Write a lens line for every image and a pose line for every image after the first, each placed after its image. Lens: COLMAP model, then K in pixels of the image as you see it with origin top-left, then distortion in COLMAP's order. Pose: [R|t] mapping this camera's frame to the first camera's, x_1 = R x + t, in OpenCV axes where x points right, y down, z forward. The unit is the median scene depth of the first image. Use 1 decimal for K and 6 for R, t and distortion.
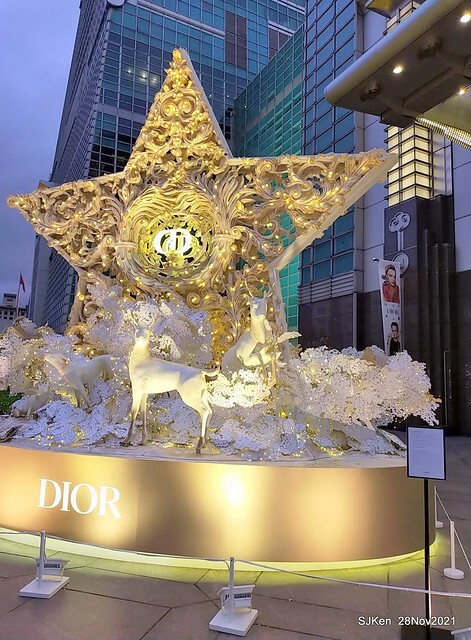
lens RADIAL K [[483.5, 0, 230.6], [0, 483.5, 319.0], [0, 0, 1]] dist [0.006822, -0.004467]
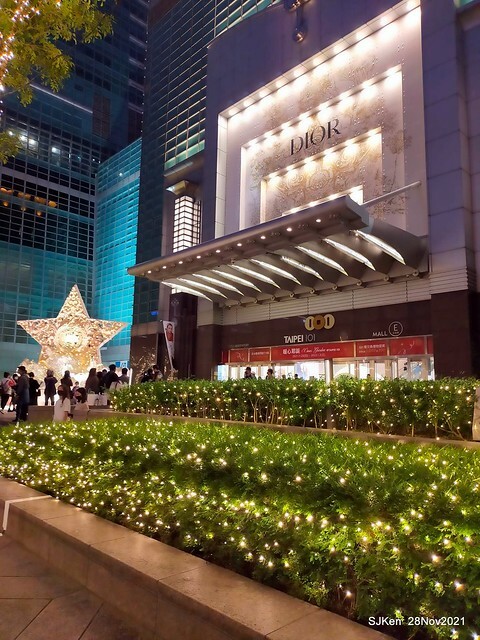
lens RADIAL K [[471.1, 0, 240.0], [0, 471.1, 320.0], [0, 0, 1]] dist [0.074100, -0.116035]
pose [[0.954719, 0.028735, 0.296118, 0.038048], [-0.025282, 0.999560, -0.015482, -0.273570], [-0.296433, 0.007294, 0.955026, -2.842991]]
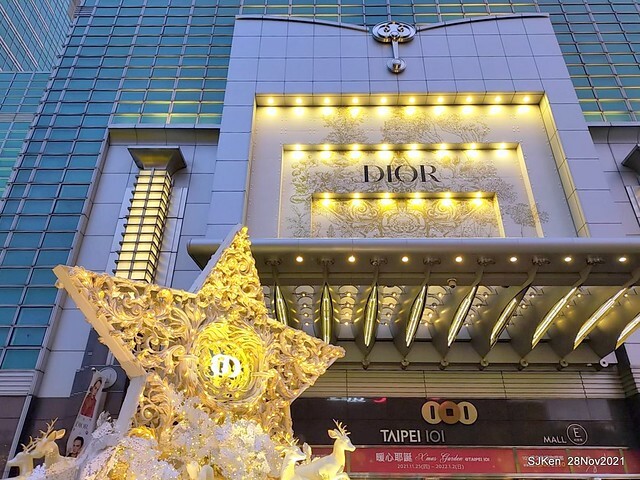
lens RADIAL K [[488.5, 0, 320.0], [0, 488.5, 240.0], [0, 0, 1]] dist [0.075134, -0.110683]
pose [[0.457787, 0.419263, 0.783996, -1.093342], [-0.105202, 0.901174, -0.420498, 0.050980], [-0.882816, 0.110021, 0.456653, 0.169809]]
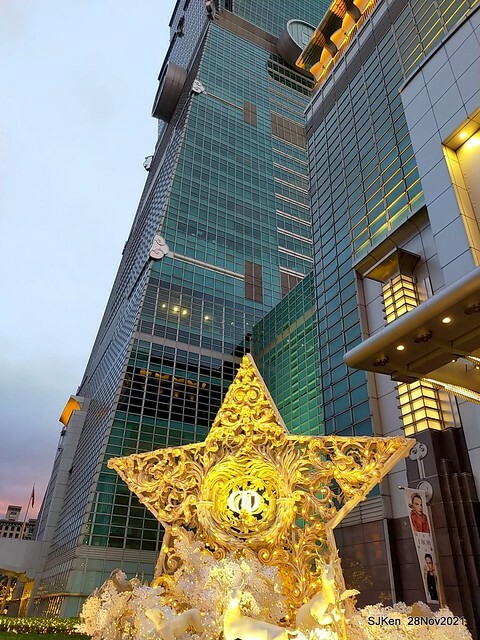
lens RADIAL K [[473.2, 0, 240.0], [0, 473.2, 320.0], [0, 0, 1]] dist [0.074092, -0.108445]
pose [[0.999935, -0.006247, -0.009497, -0.112346], [0.001829, 0.912957, -0.408051, -0.081487], [0.011219, 0.408007, 0.912910, -0.312293]]
